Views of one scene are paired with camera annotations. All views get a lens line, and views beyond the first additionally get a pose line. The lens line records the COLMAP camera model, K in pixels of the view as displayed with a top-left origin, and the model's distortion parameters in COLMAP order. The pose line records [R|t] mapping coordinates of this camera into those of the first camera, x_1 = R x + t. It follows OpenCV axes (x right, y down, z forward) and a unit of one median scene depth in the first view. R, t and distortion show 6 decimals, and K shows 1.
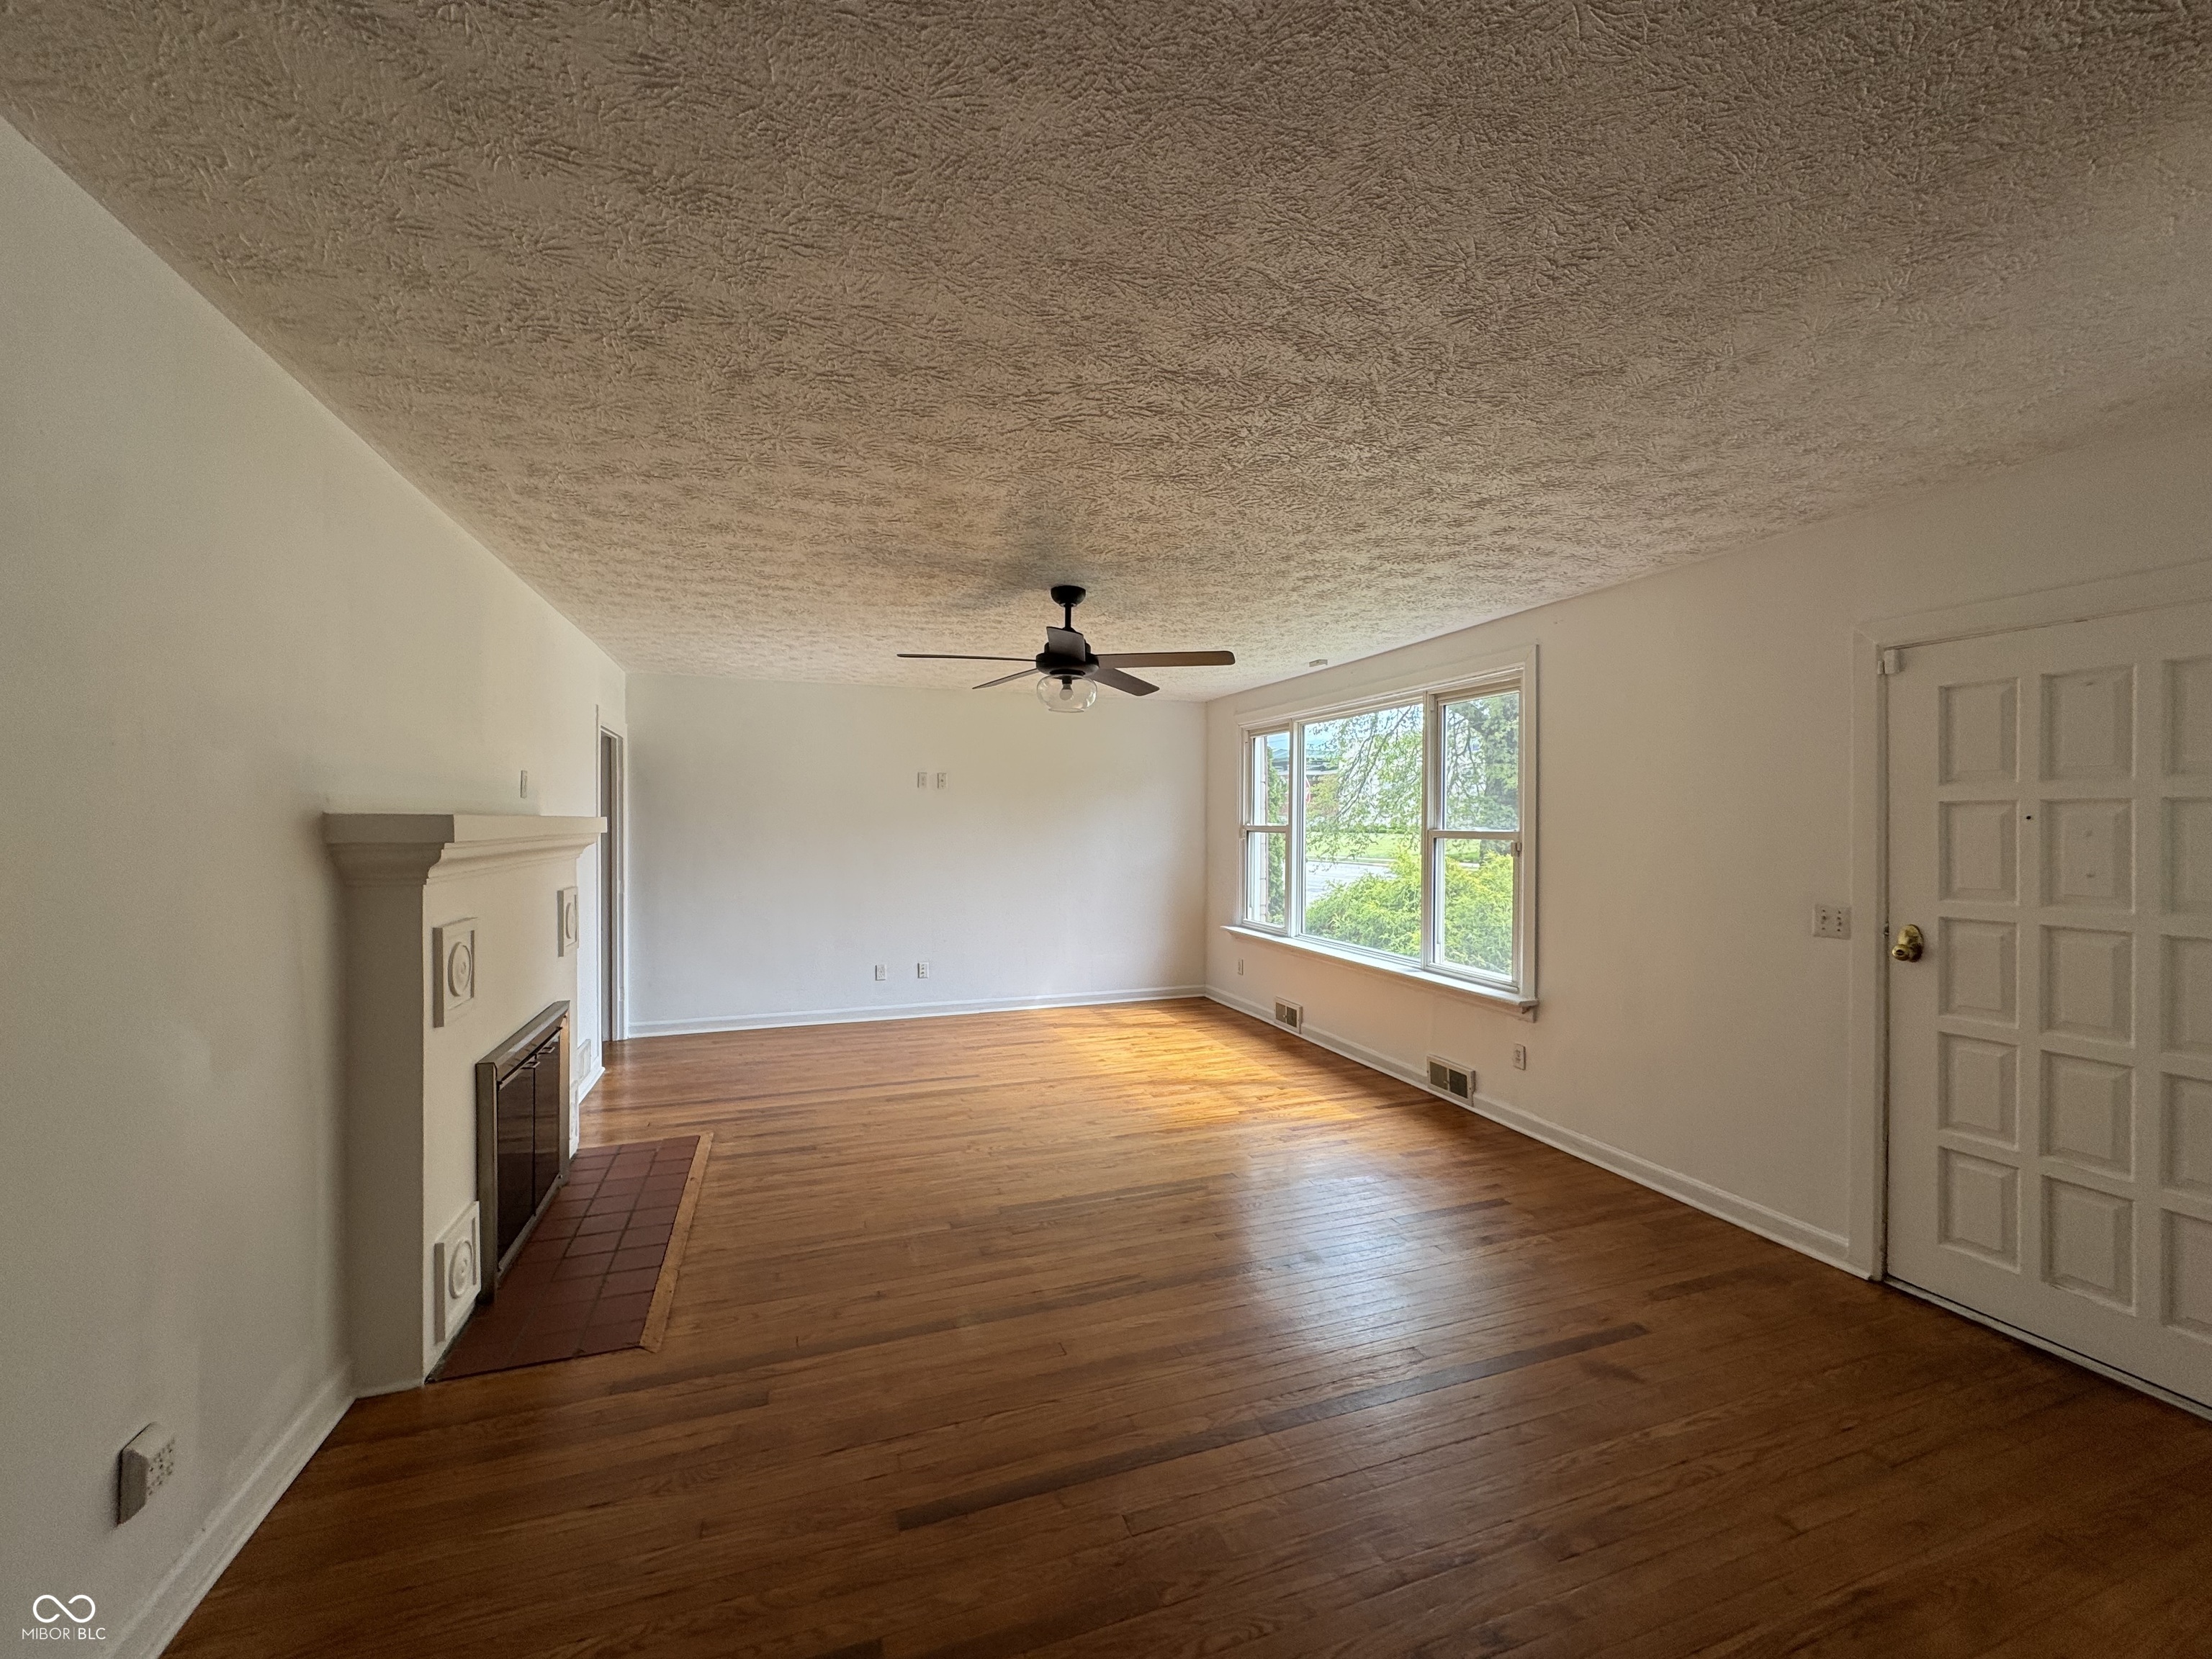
lens RADIAL K [[877.5, 0, 1103.9], [0, 877.5, 829.5], [0, 0, 1]] dist [-0.001321, 0.000729]
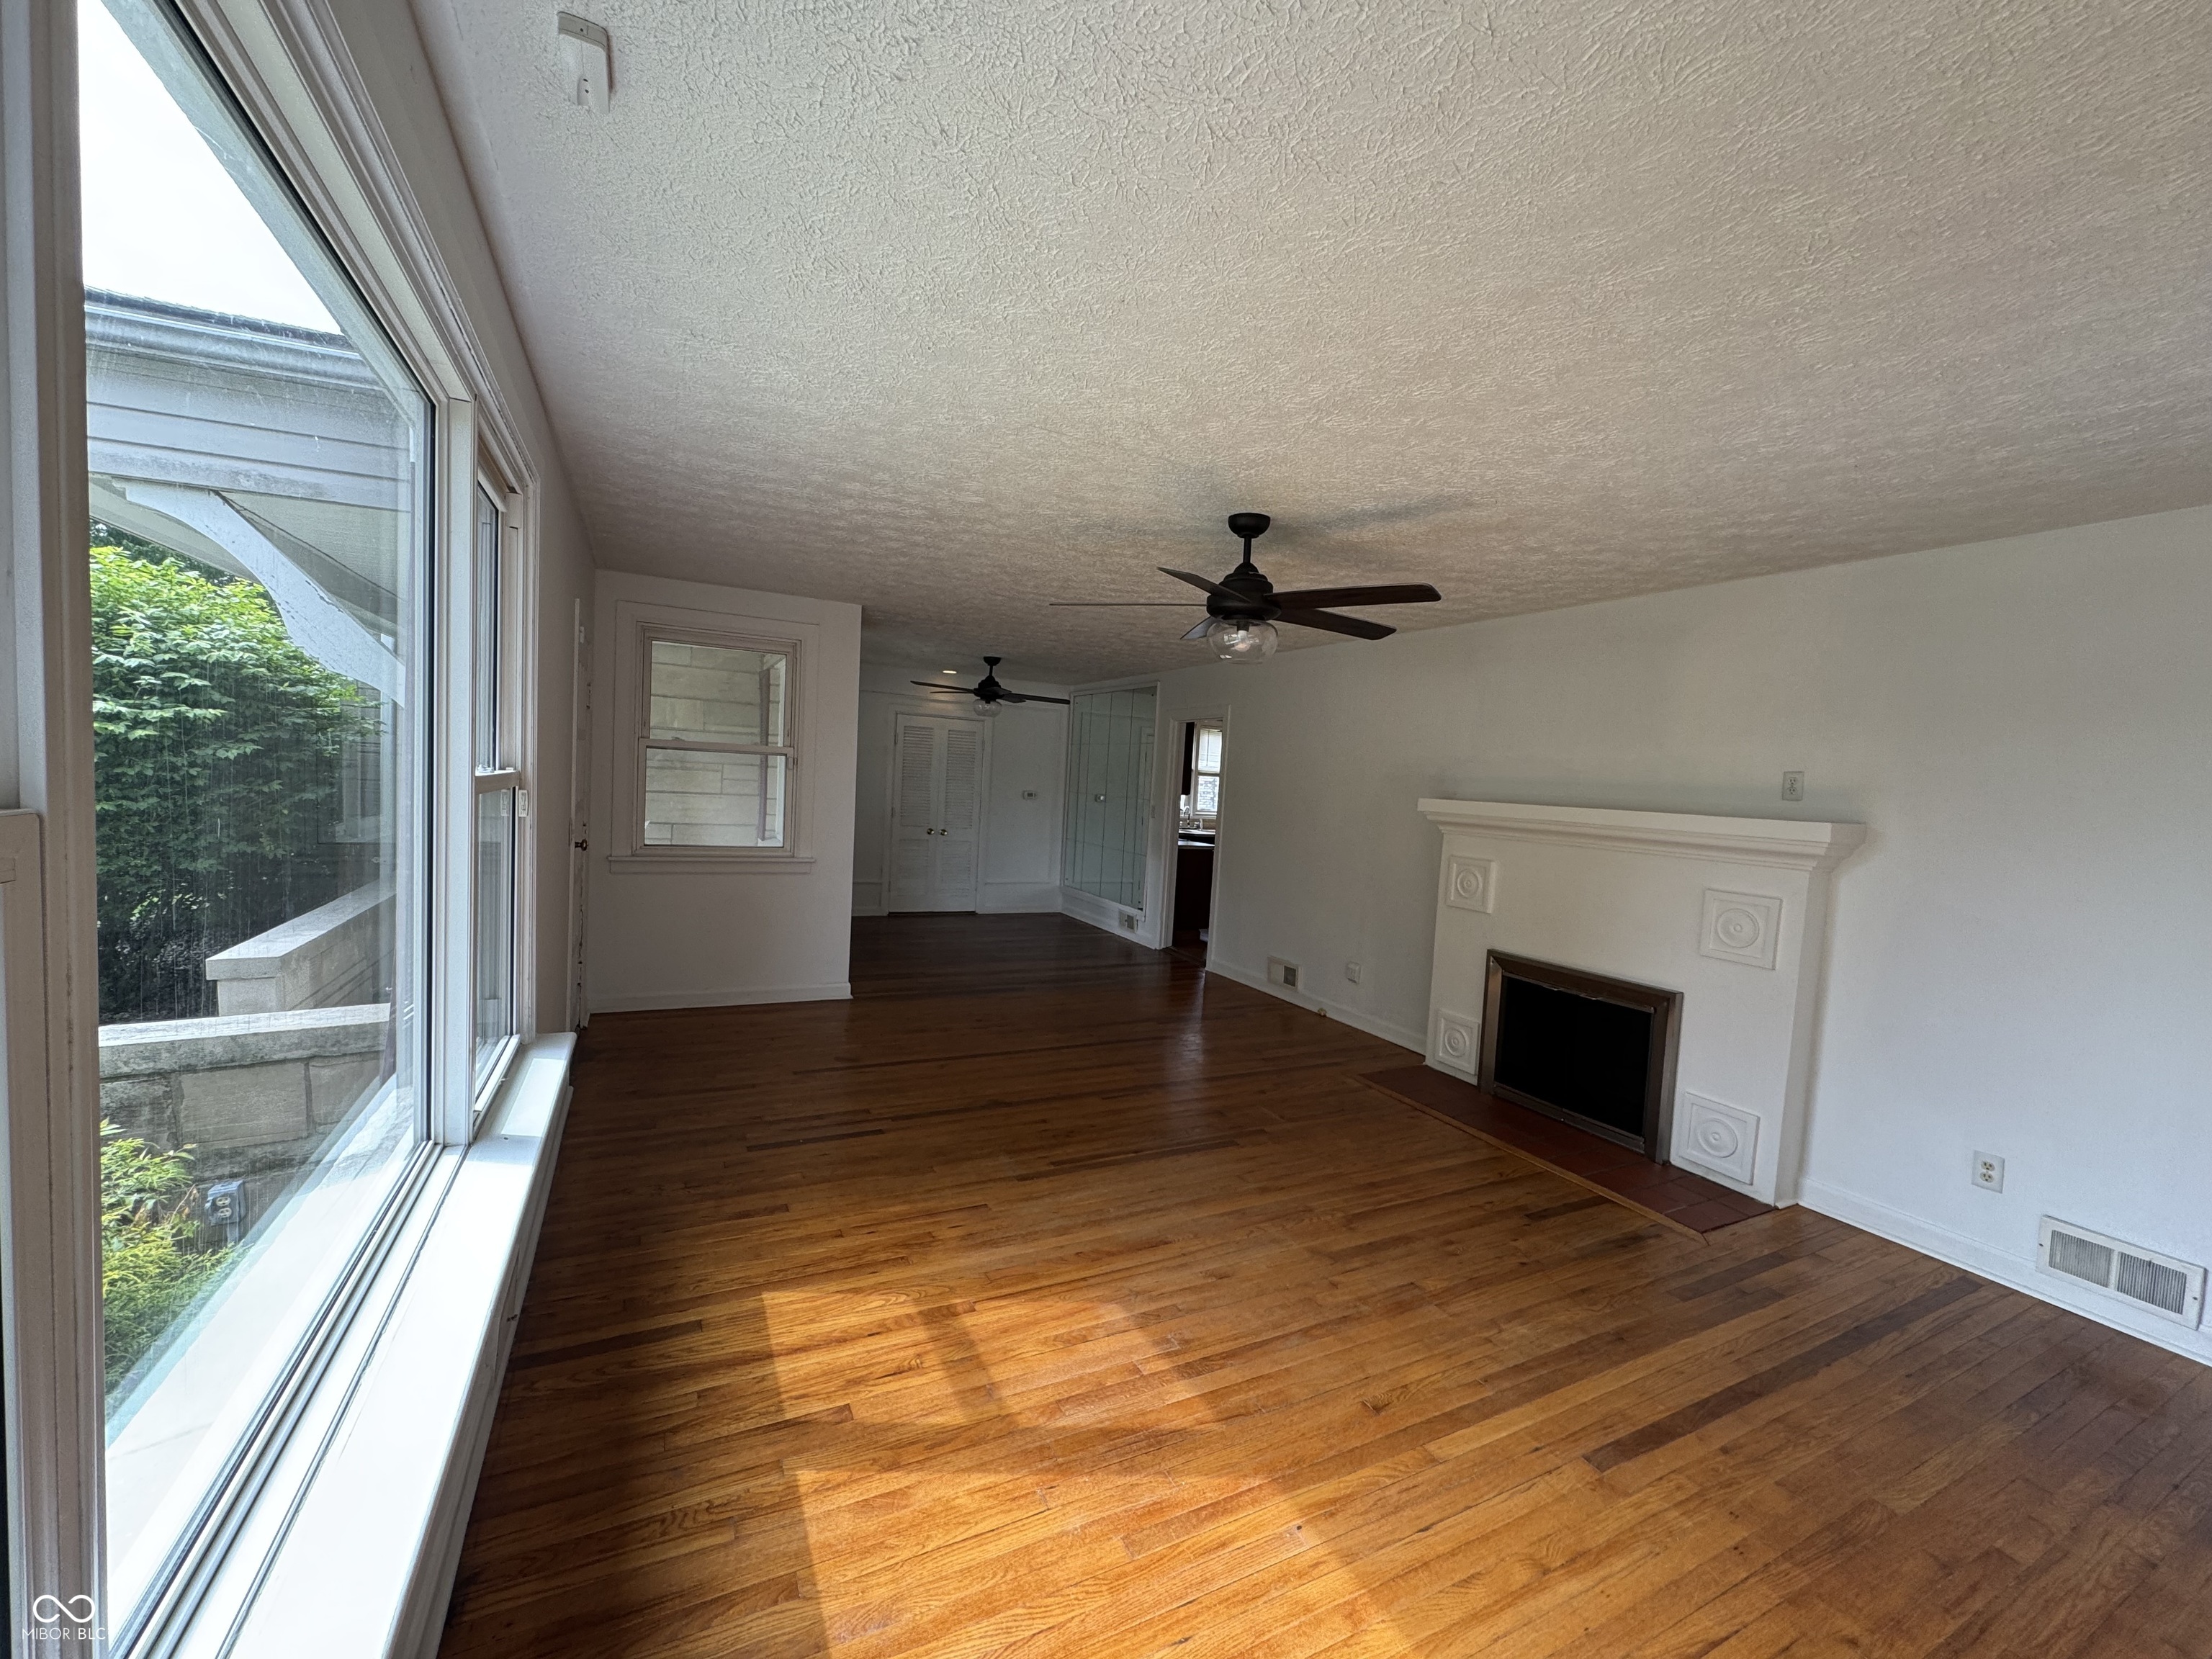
lens RADIAL K [[877.5, 0, 1103.9], [0, 877.5, 829.5], [0, 0, 1]] dist [-0.001321, 0.000729]
pose [[-0.989489, -0.050943, -0.135337, 0.181257], [-0.060588, 0.995836, 0.068122, -0.022713], [0.131303, 0.075606, -0.988455, 1.699459]]
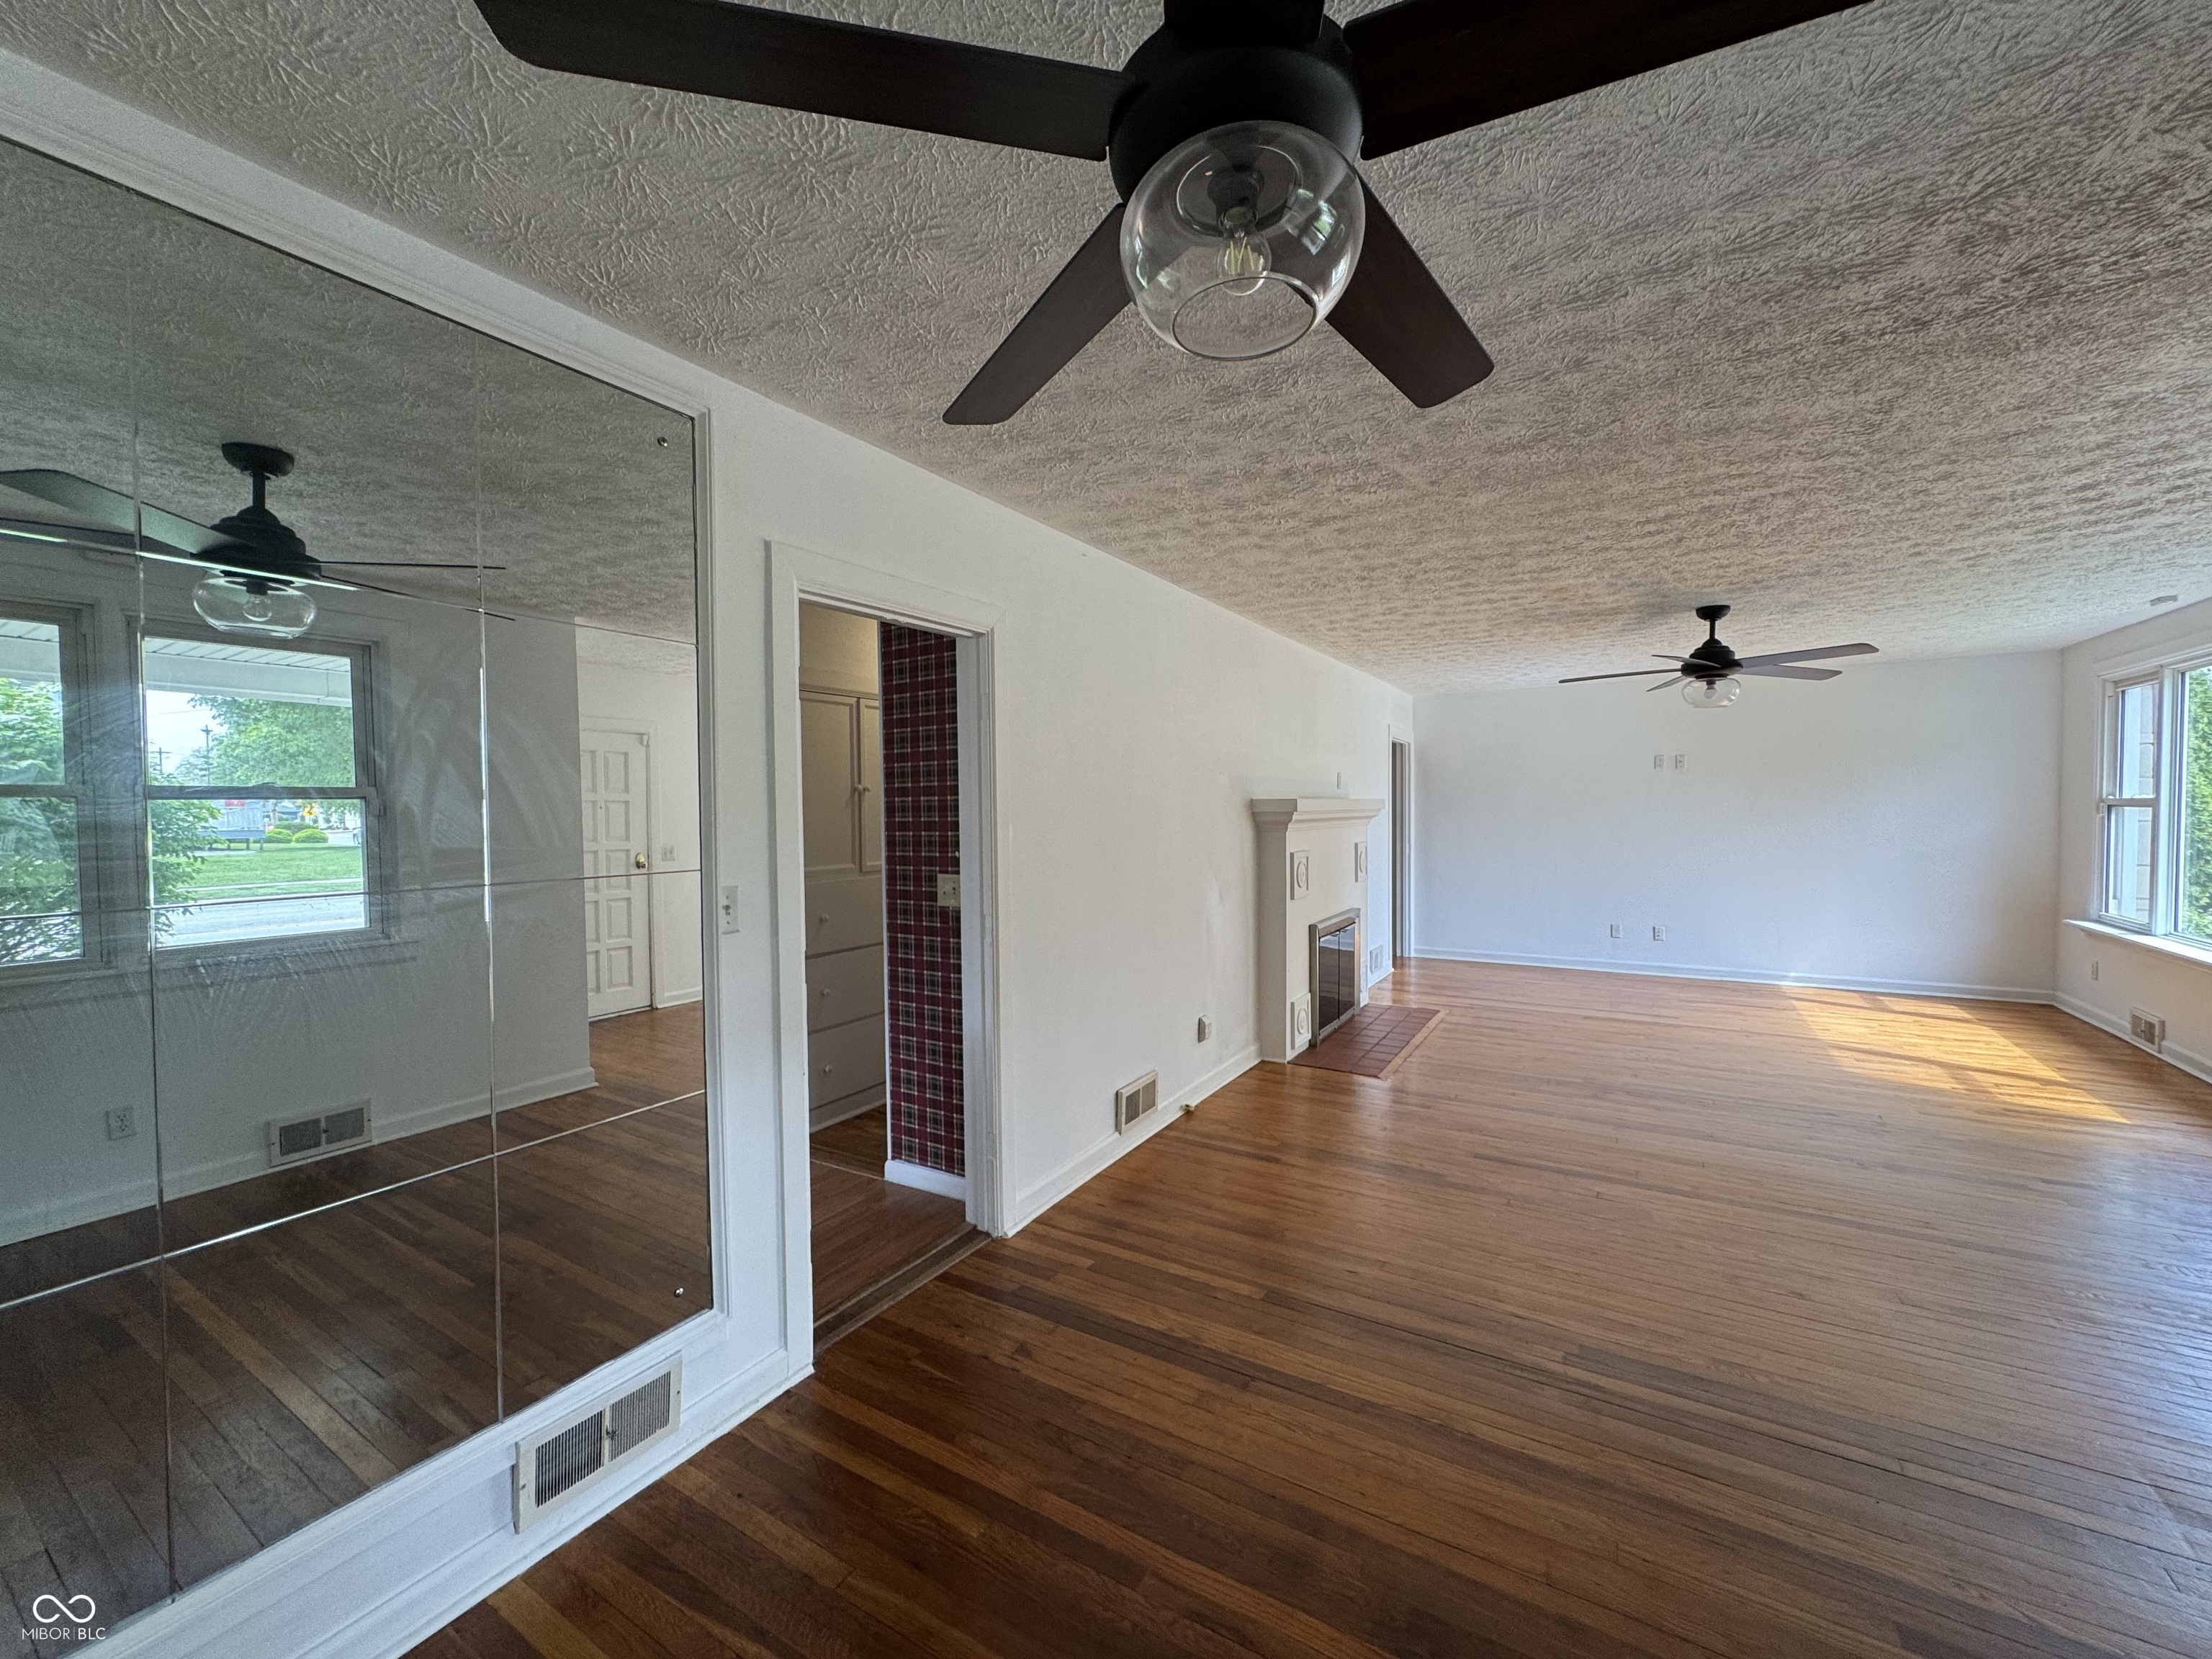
lens RADIAL K [[877.5, 0, 1103.9], [0, 877.5, 829.5], [0, 0, 1]] dist [-0.001321, 0.000729]
pose [[0.629340, 0.011935, -0.777038, 0.350521], [0.004243, 0.999814, 0.018793, 0.008521], [0.777118, -0.015124, 0.629173, -0.400014]]
